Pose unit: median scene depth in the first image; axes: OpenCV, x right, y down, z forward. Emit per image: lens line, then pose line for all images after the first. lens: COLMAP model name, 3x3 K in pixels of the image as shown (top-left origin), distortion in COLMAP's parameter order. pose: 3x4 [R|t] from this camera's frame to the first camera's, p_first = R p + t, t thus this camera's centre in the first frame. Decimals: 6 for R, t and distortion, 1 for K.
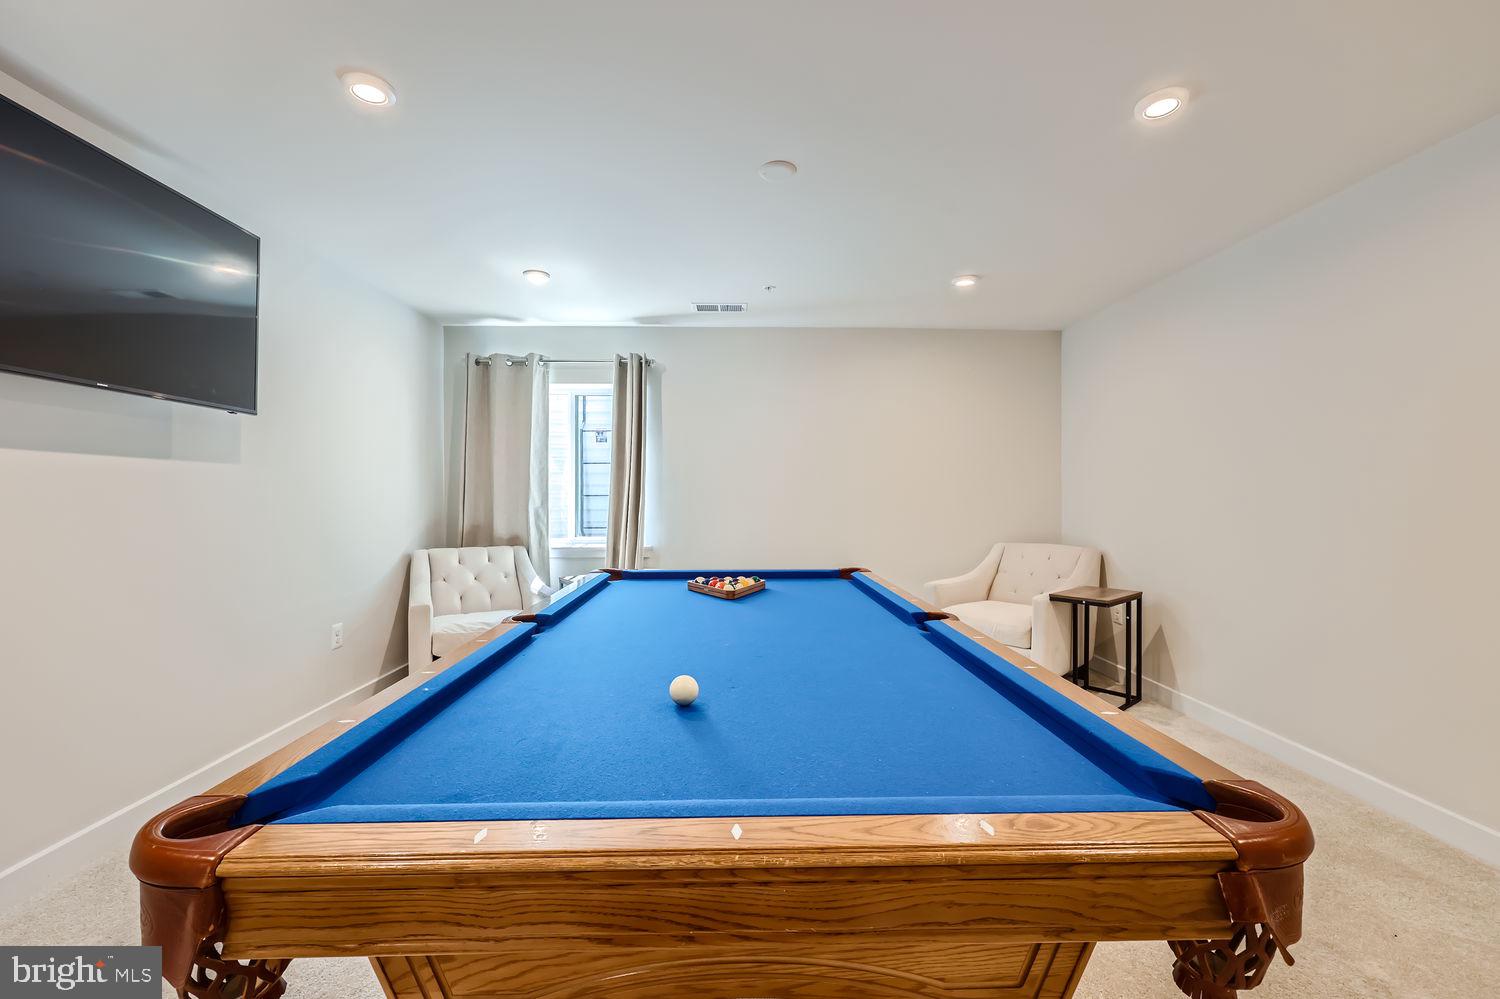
lens RADIAL K [[610.5, 0, 756.5], [0, 610.5, 491.7], [0, 0, 1]] dist [0.003151, -0.000204]
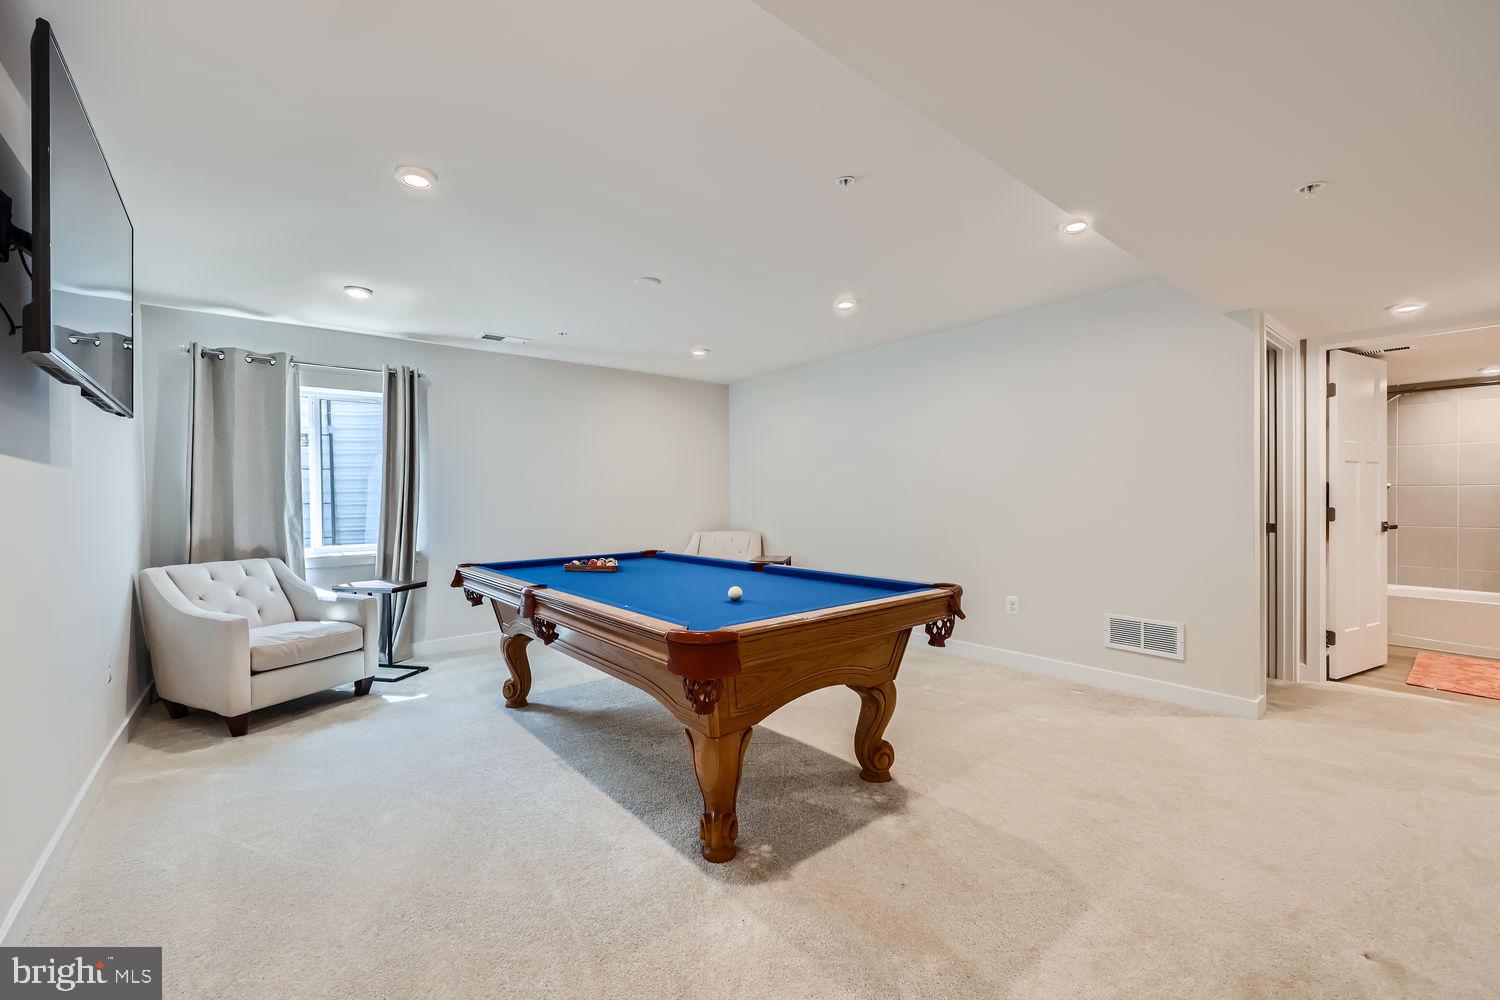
lens RADIAL K [[610.5, 0, 737.7], [0, 610.5, 498.5], [0, 0, 1]] dist [0.003151, -0.000204]
pose [[0.793392, -0.010903, 0.608614, -0.388330], [0.010006, 0.999938, 0.004870, 0.000250], [-0.608629, 0.002226, 0.793452, -0.174992]]
